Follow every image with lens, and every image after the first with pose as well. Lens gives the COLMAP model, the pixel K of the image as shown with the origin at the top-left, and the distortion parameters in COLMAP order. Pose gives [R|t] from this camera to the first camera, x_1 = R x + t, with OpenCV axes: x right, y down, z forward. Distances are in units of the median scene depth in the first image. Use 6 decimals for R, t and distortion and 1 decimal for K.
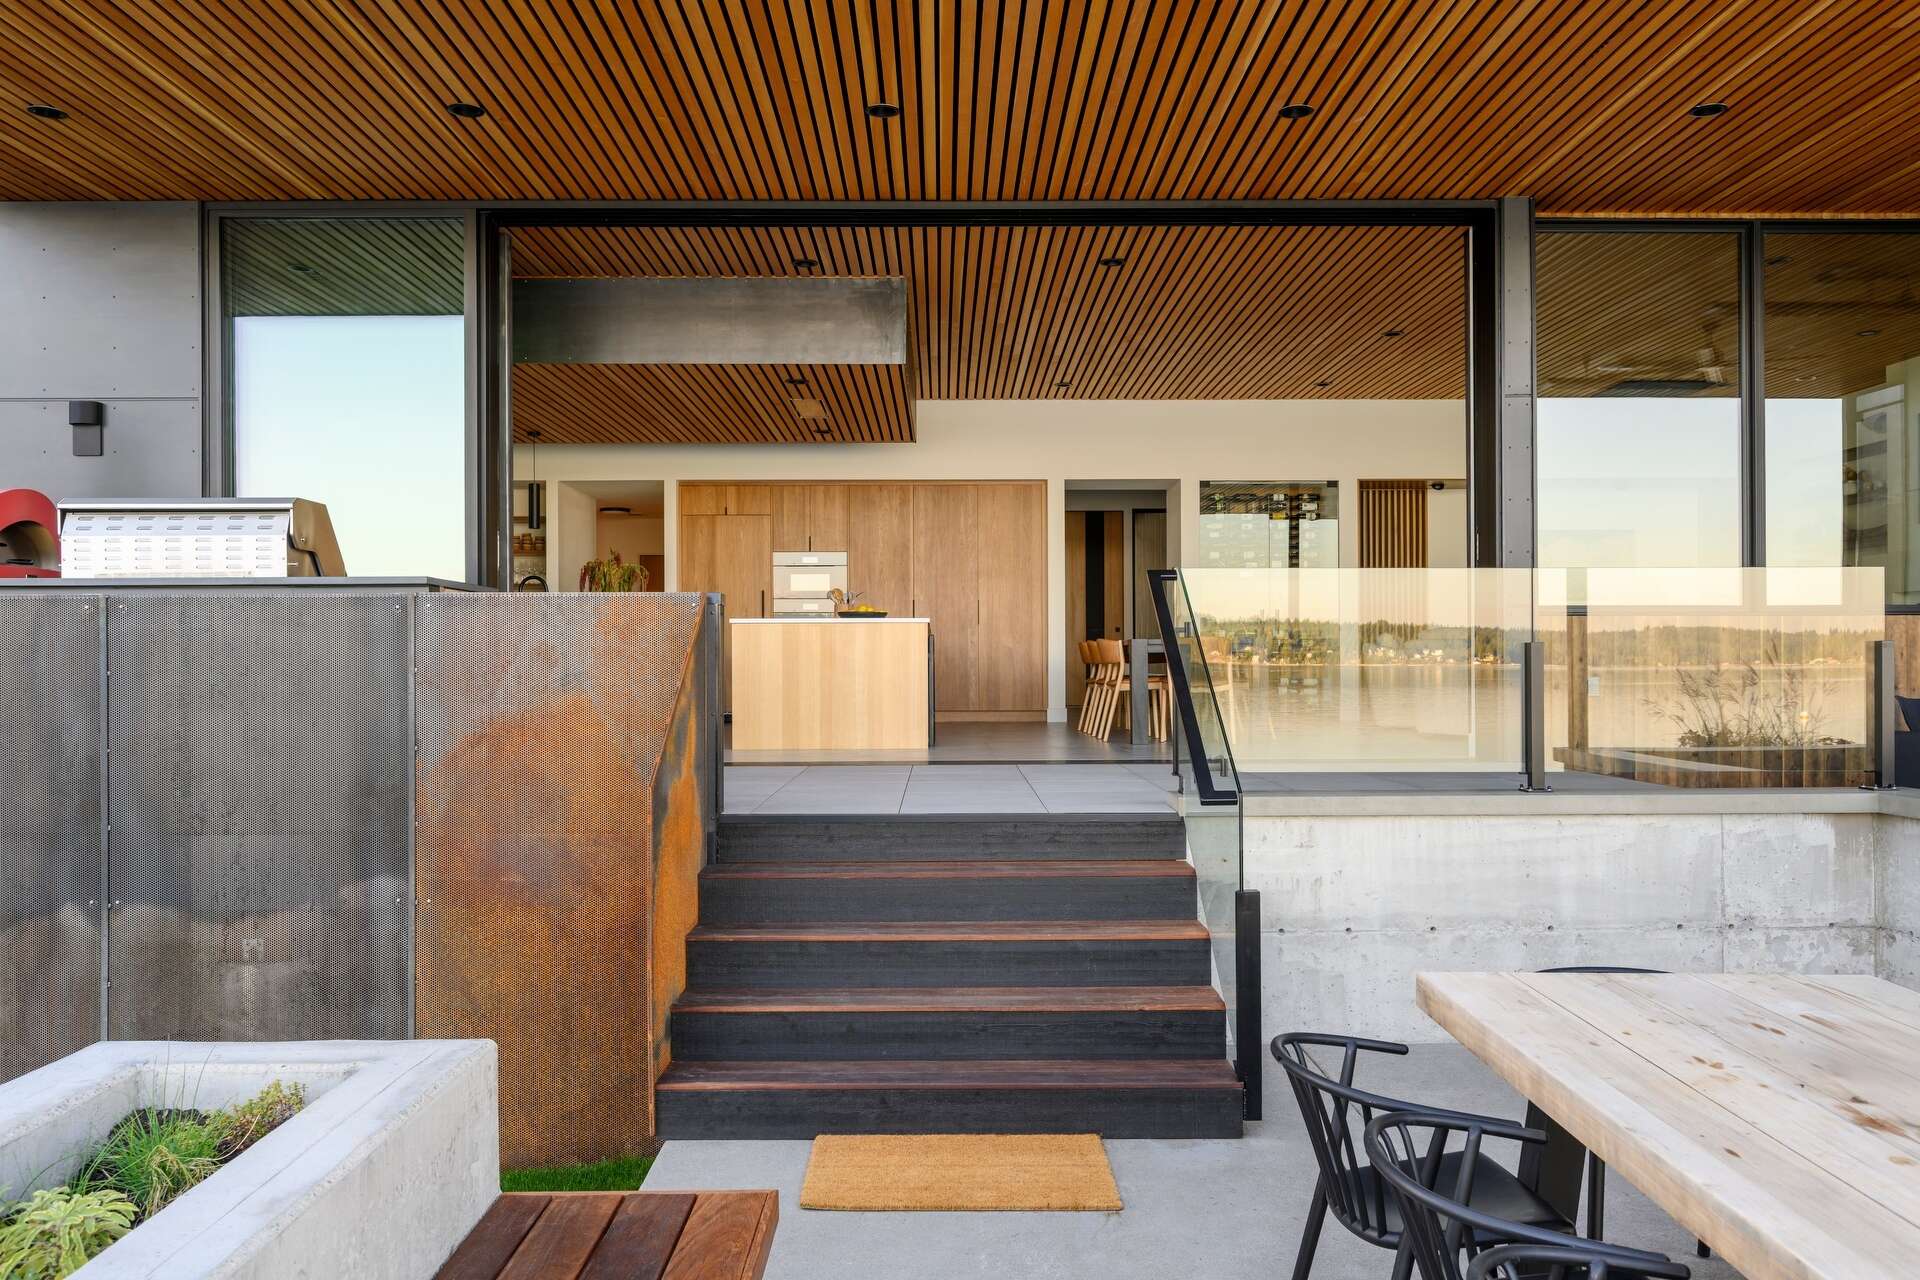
lens RADIAL K [[1473.4, 0, 960.0], [0, 1473.4, 640.0], [0, 0, 1]] dist [-0.008398, -0.001210]
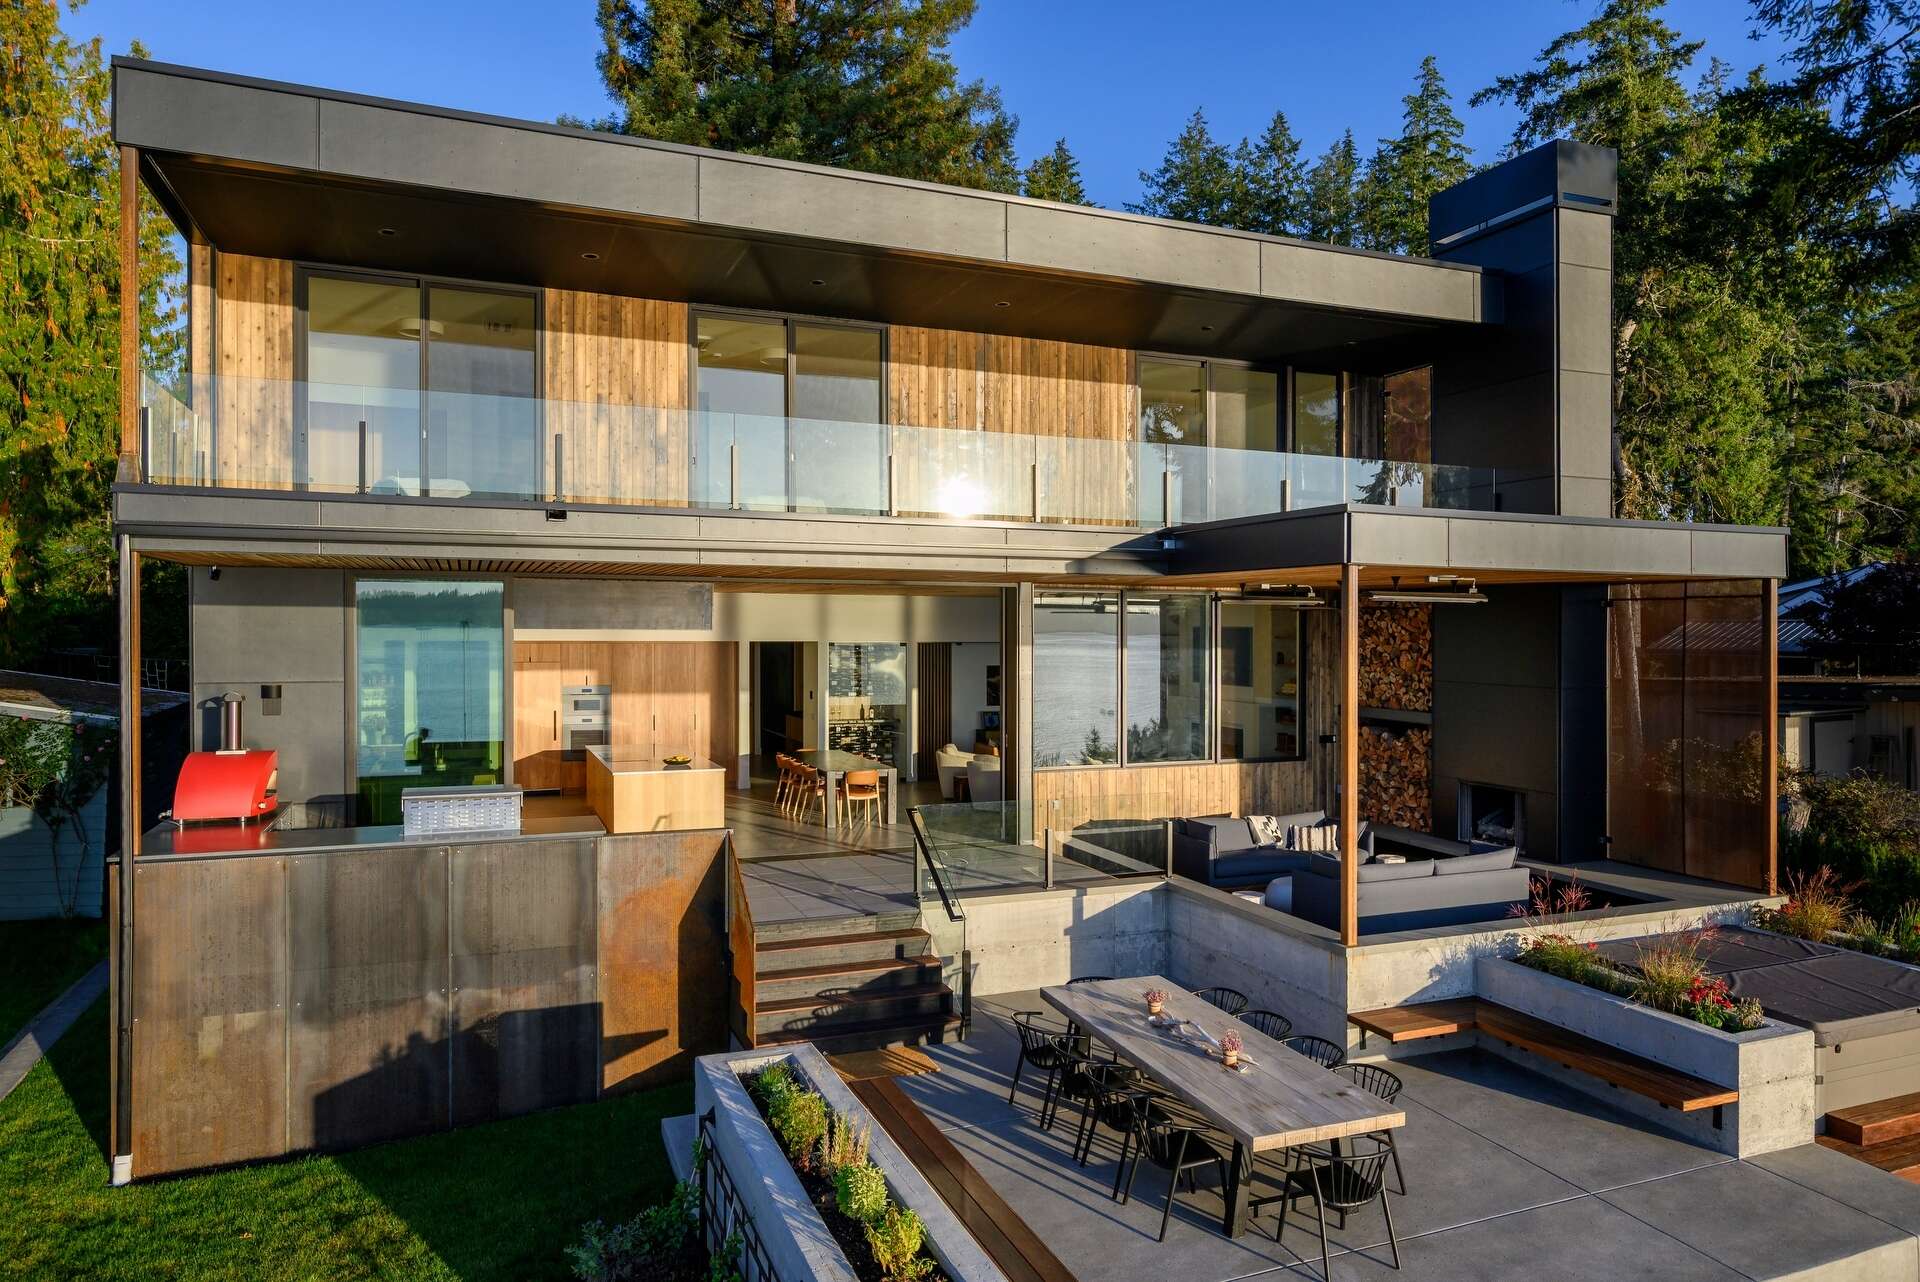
lens RADIAL K [[1207.8, 0, 960.0], [0, 1207.8, 641.0], [0, 0, 1]] dist [0.000429, -0.001302]
pose [[0.928980, 0.006616, 0.370072, -0.532768], [-0.017611, 0.999498, 0.026340, -0.380009], [-0.369711, -0.030987, 0.928630, -0.874465]]
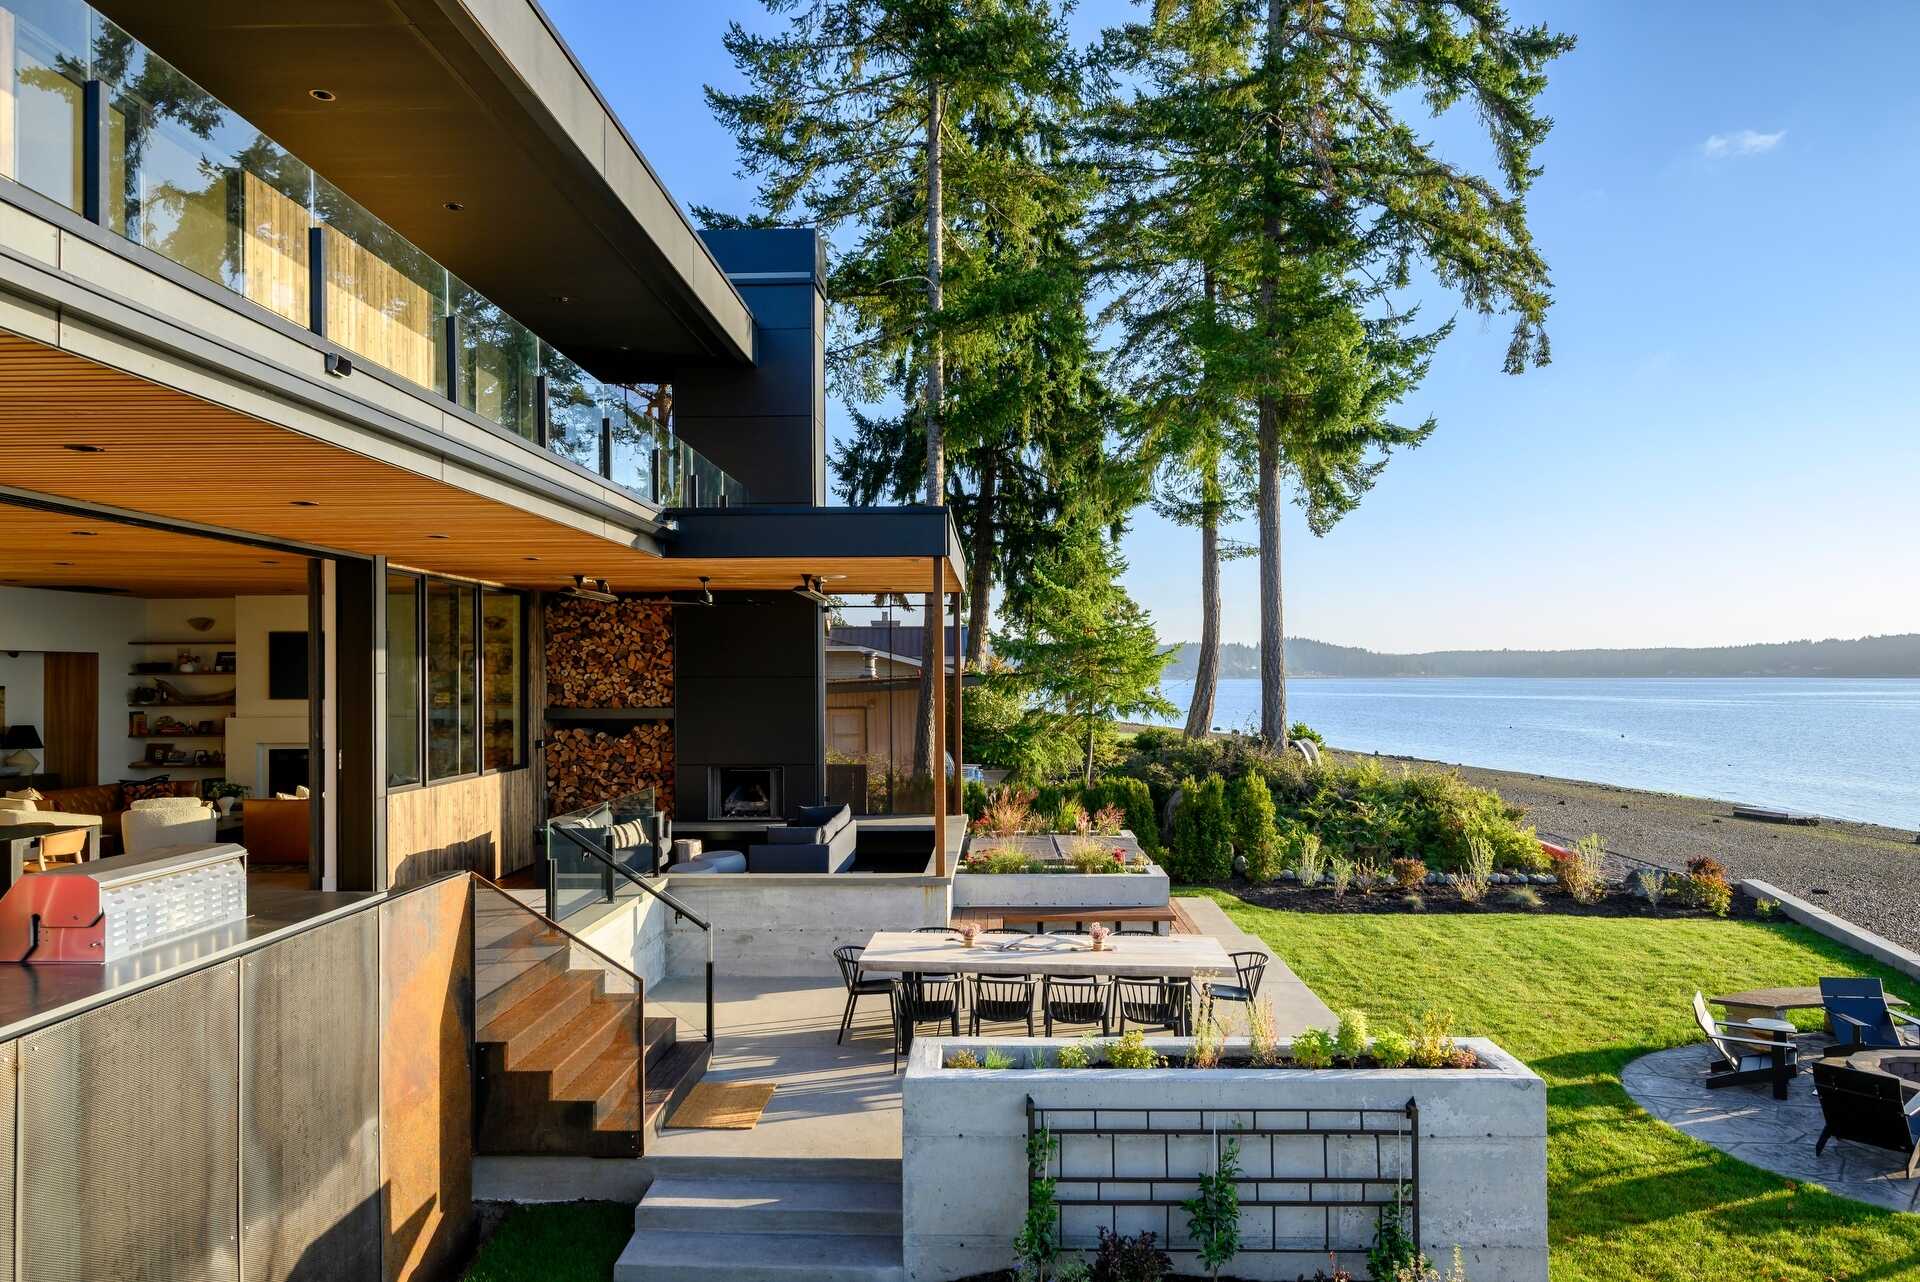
lens RADIAL K [[1207.8, 0, 960.0], [0, 1207.8, 641.0], [0, 0, 1]] dist [0.000429, -0.001302]
pose [[0.036303, 0.034446, 0.998747, -1.433210], [-0.012668, 0.999341, -0.034006, -0.238459], [-0.999261, -0.011417, 0.036715, 0.426685]]
